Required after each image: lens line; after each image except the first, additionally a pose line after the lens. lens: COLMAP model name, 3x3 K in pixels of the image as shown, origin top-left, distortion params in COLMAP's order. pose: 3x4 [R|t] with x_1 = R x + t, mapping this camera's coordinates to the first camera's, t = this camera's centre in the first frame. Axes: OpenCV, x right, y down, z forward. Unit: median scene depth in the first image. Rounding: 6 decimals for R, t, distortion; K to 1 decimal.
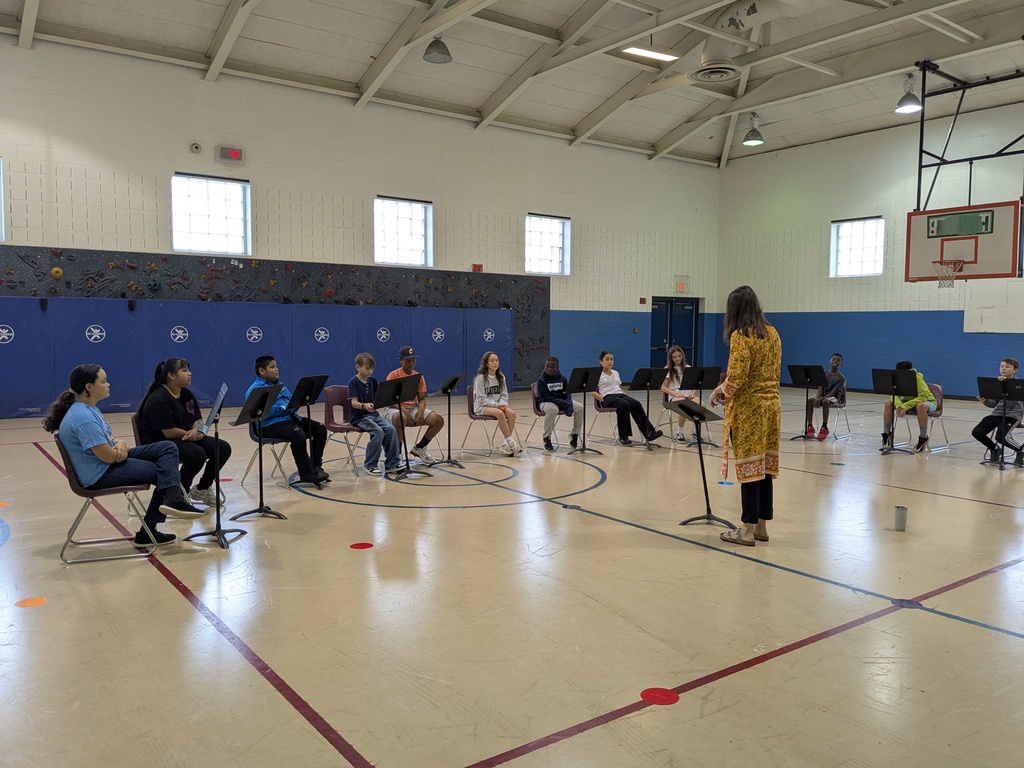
lens RADIAL K [[805.8, 0, 507.5], [0, 805.8, 381.0], [0, 0, 1]] dist [0.025472, -0.064664]
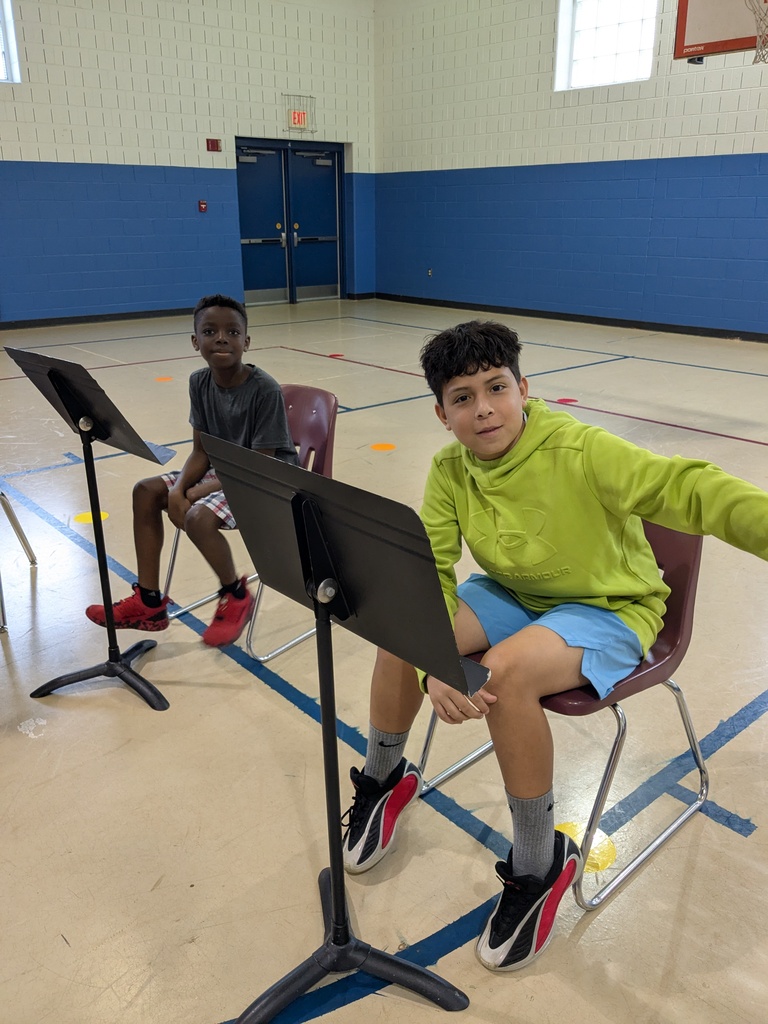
lens RADIAL K [[805.8, 0, 385.5], [0, 805.8, 511.6], [0, 0, 1]] dist [0.025472, -0.064664]
pose [[0.996915, -0.032839, 0.071286, 0.231660], [0.011513, 0.959623, 0.281052, -0.016909], [-0.077637, -0.279364, 0.957041, 0.419916]]
